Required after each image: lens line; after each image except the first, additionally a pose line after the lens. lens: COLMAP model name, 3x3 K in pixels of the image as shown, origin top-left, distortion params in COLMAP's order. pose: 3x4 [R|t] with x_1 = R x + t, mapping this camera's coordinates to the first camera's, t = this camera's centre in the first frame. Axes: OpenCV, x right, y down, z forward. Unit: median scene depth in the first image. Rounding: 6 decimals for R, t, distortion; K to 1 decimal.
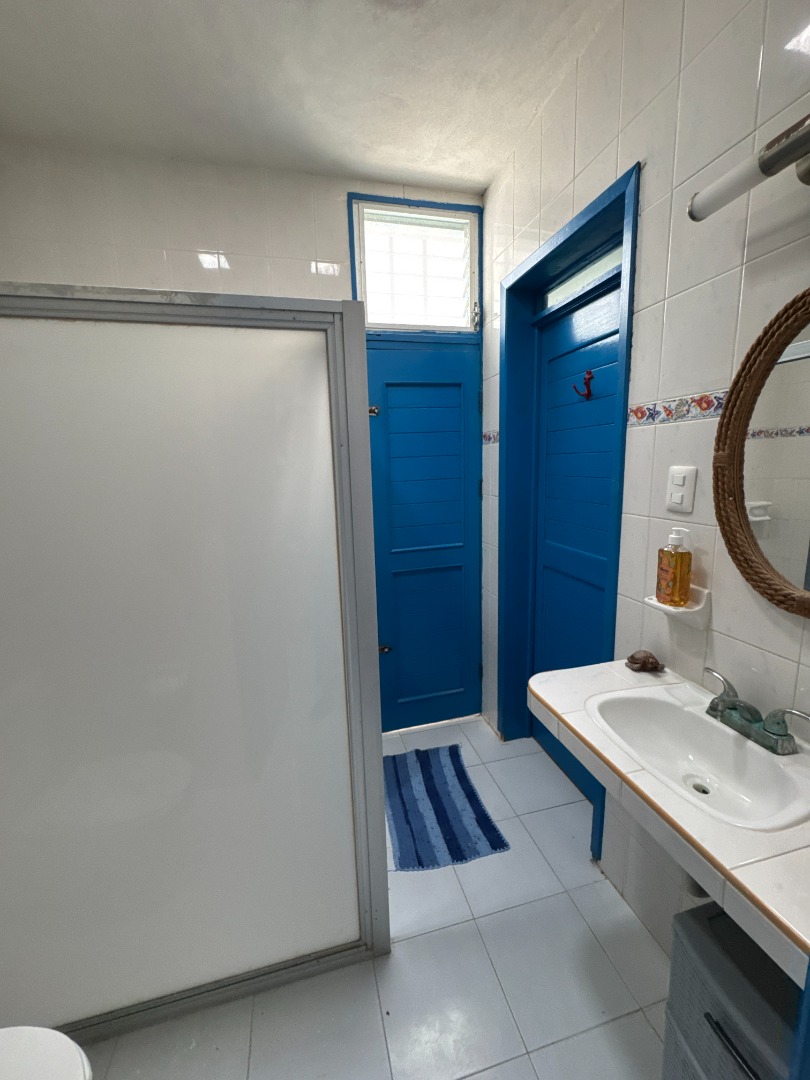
lens RADIAL K [[432.6, 0, 404.2], [0, 432.6, 541.7], [0, 0, 1]] dist [-0.001928, -0.000085]
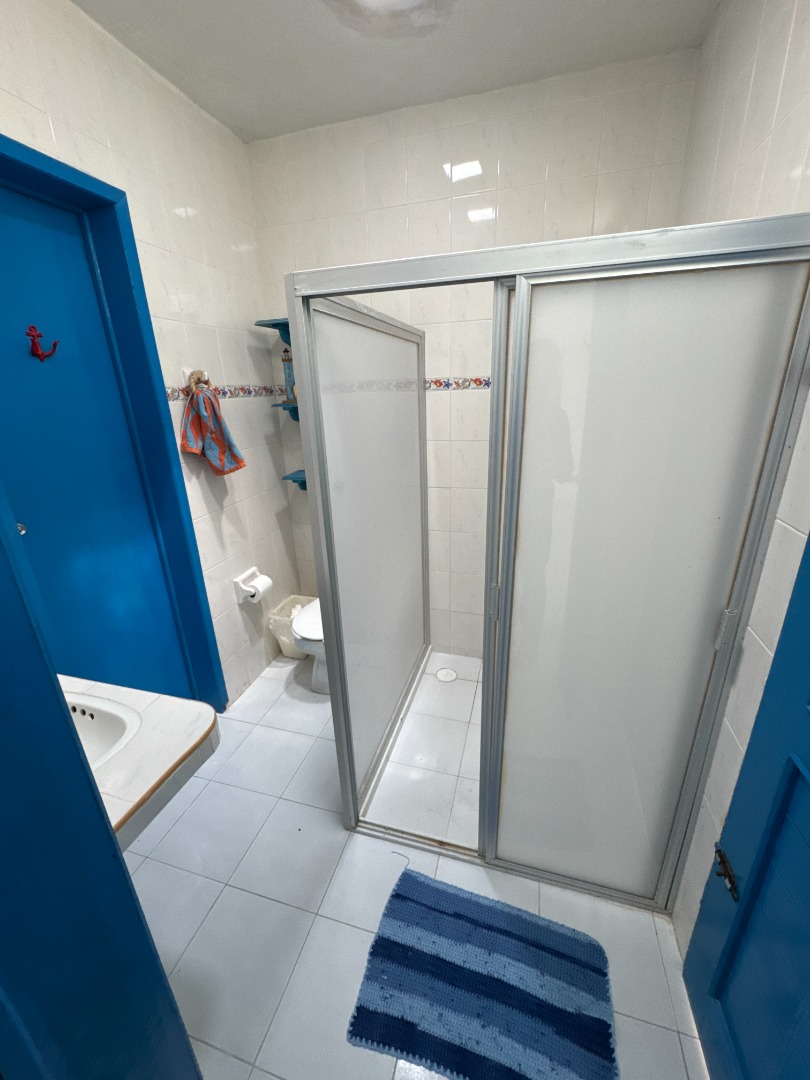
lens RADIAL K [[432.6, 0, 403.2], [0, 432.6, 540.9], [0, 0, 1]] dist [-0.001928, -0.000085]
pose [[-0.506339, 0.330272, -0.796581, 0.484673], [-0.092101, 0.897753, 0.430763, -0.284825], [0.857402, 0.291478, -0.424149, 1.144191]]
